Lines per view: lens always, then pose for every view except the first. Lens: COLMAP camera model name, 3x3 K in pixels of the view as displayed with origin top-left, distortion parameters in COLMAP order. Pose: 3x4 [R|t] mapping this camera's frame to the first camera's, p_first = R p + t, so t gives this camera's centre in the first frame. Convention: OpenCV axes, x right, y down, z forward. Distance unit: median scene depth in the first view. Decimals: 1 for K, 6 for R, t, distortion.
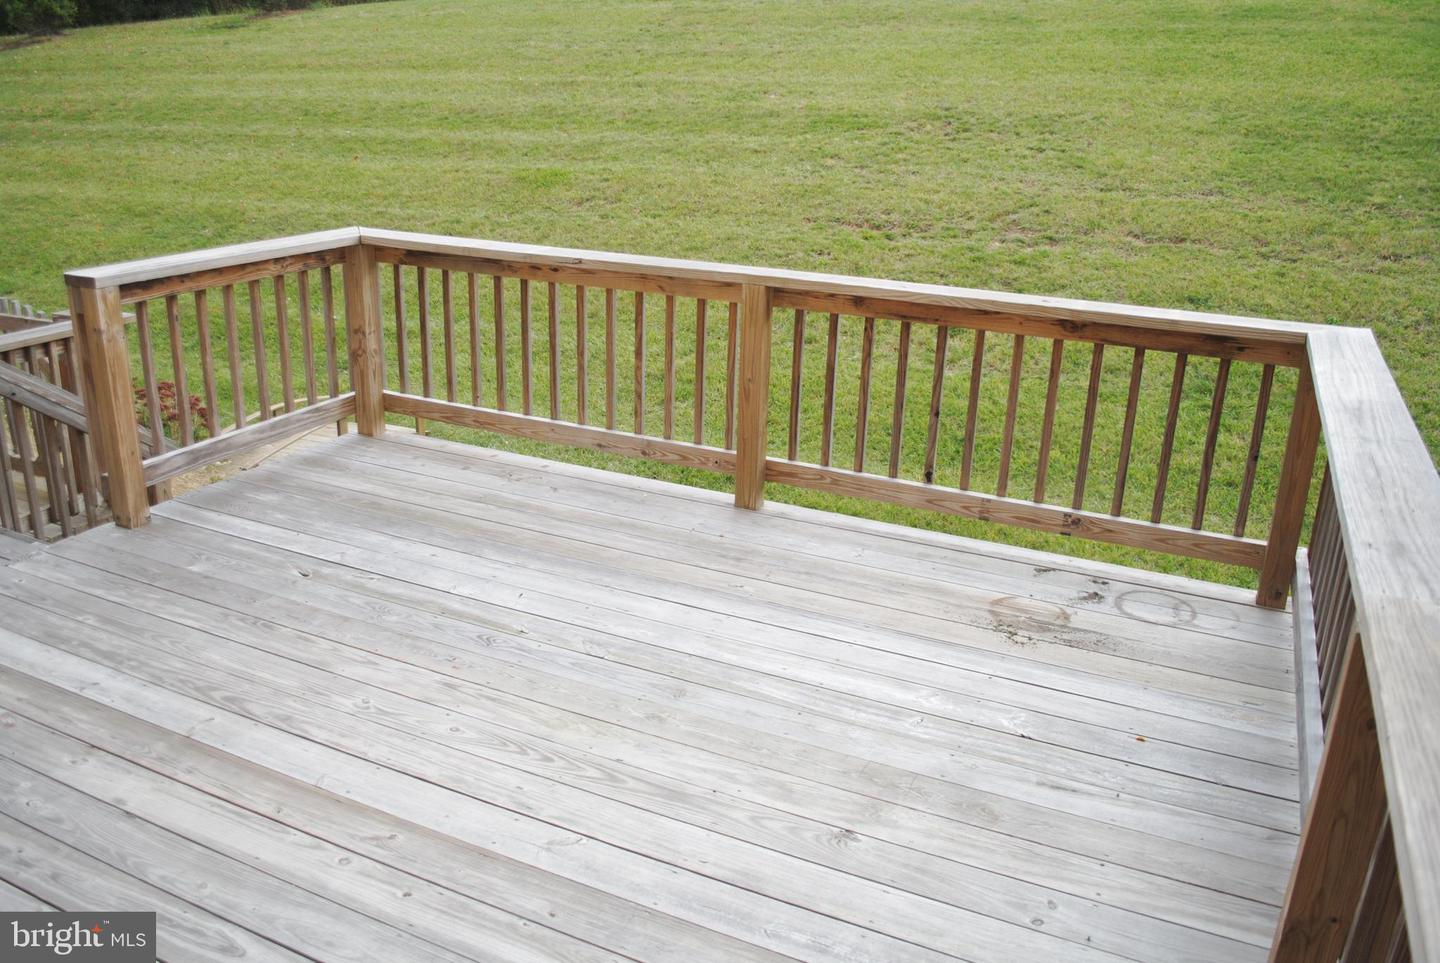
lens RADIAL K [[1141.6, 0, 720.0], [0, 1141.6, 481.5], [0, 0, 1]] dist [-0.048687, -0.001420]
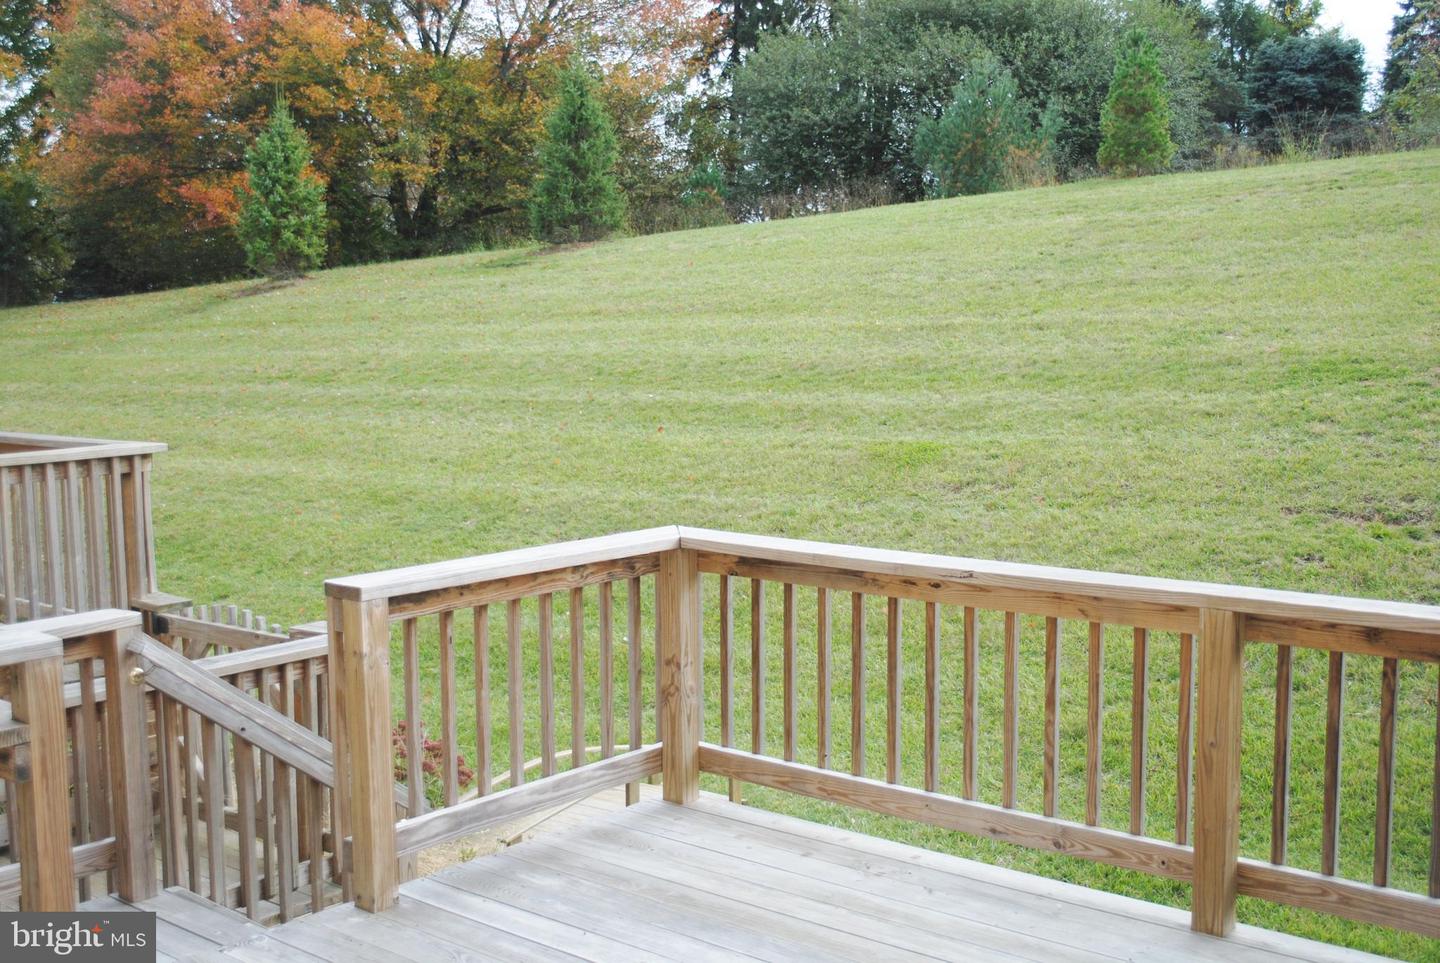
lens RADIAL K [[1672.0, 0, 720.0], [0, 1672.0, 481.5], [0, 0, 1]] dist [-0.030336, -0.014279]
pose [[0.969048, -0.006331, -0.246792, -0.011528], [-0.051777, 0.972226, -0.228245, 0.002566], [0.241382, 0.233959, 0.941806, -0.061987]]
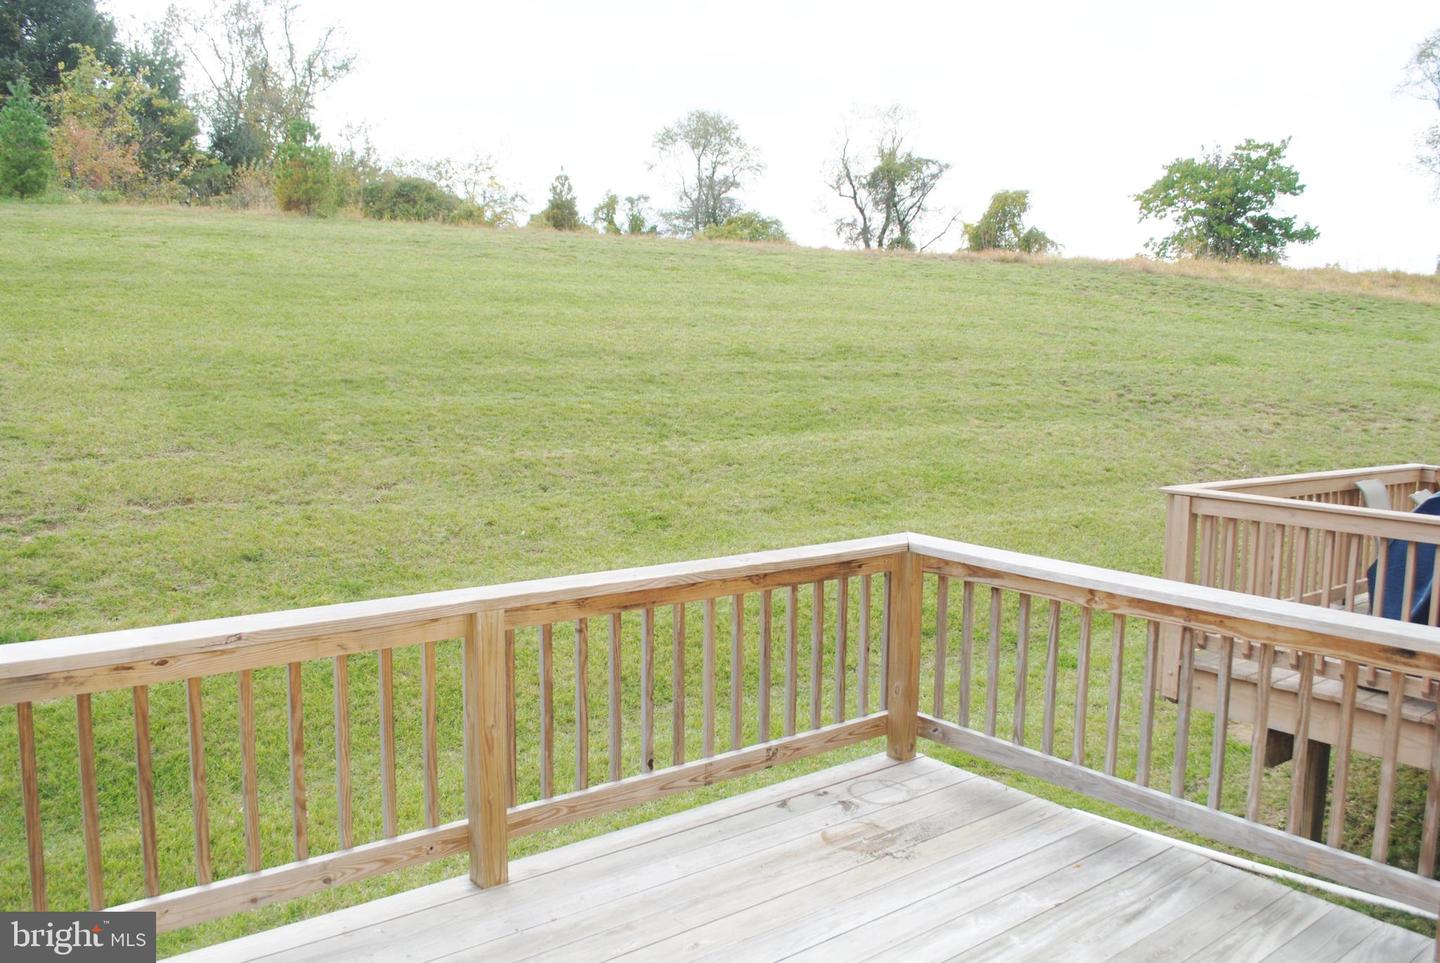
lens RADIAL K [[1149.7, 0, 746.9], [0, 1149.7, 486.2], [0, 0, 1]] dist [-0.070520, 0.003338]
pose [[0.425429, -0.120413, 0.896945, -0.550149], [0.295049, 0.955411, -0.011683, -0.171807], [-0.855544, 0.269613, 0.441987, 0.400689]]
